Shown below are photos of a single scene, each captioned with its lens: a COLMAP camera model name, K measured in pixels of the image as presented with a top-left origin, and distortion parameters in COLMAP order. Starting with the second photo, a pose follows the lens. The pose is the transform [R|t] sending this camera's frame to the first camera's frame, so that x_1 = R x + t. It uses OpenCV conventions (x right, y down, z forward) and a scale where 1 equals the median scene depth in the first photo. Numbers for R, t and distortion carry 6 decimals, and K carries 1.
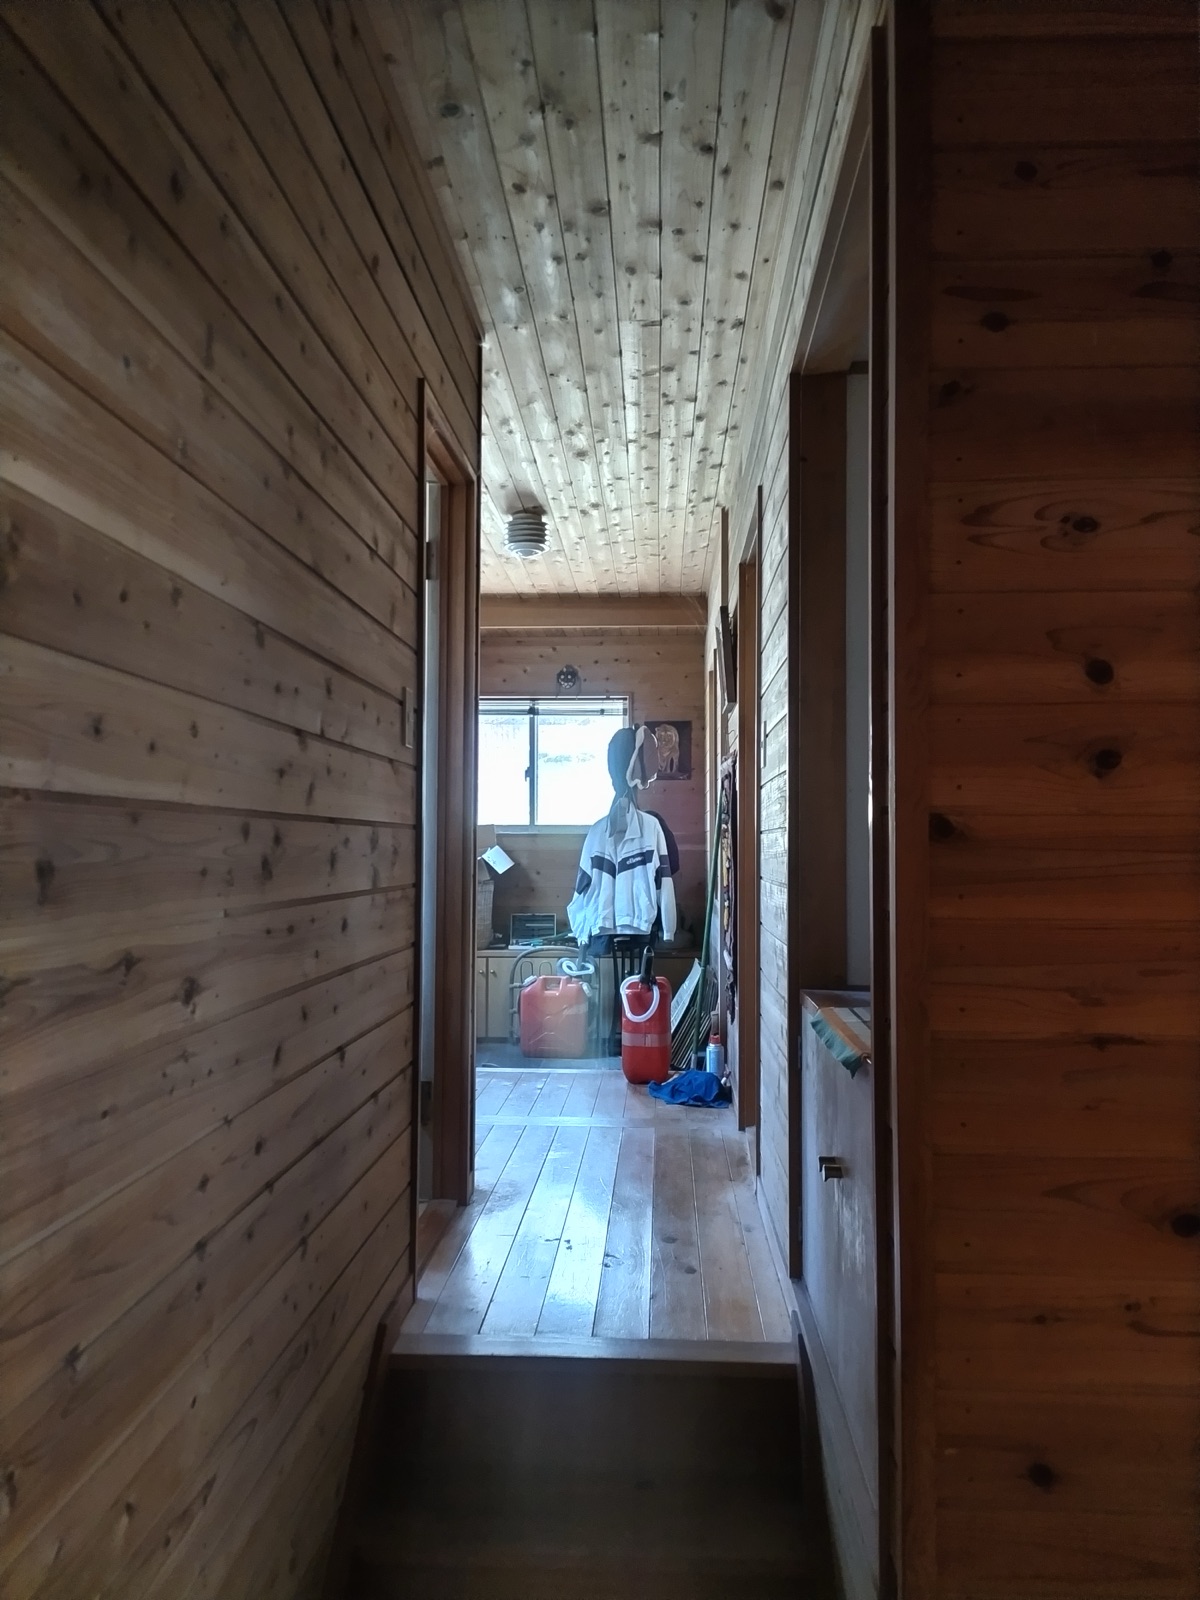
lens RADIAL K [[1200.7, 0, 600.8], [0, 1200.7, 801.4], [0, 0, 1]] dist [0.043738, -0.009160]
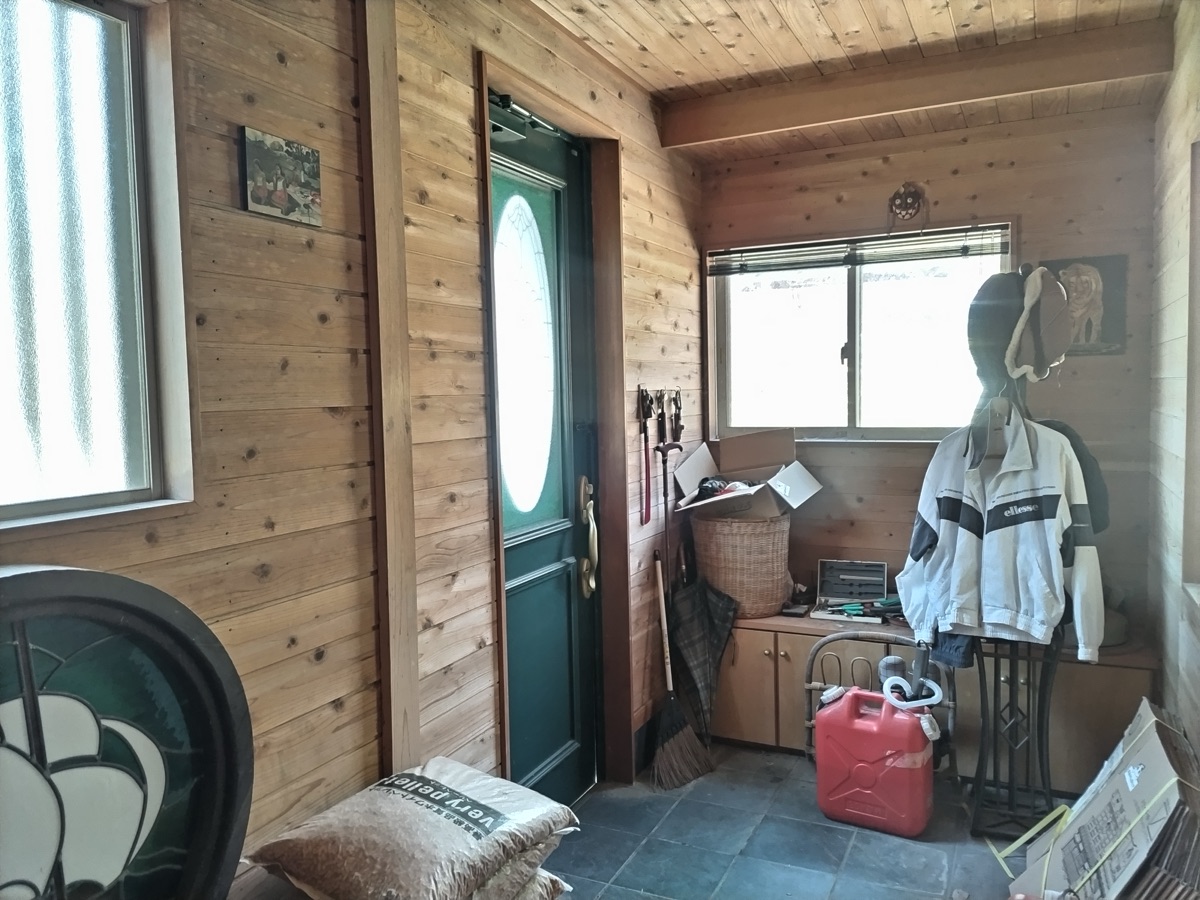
lens RADIAL K [[900.6, 0, 597.6], [0, 900.6, 450.0], [0, 0, 1]] dist [0.043738, -0.009160]
pose [[0.921561, 0.006061, -0.388186, 0.010693], [0.037359, 0.993854, 0.104207, -0.030583], [0.386431, -0.110535, 0.915671, 0.526055]]
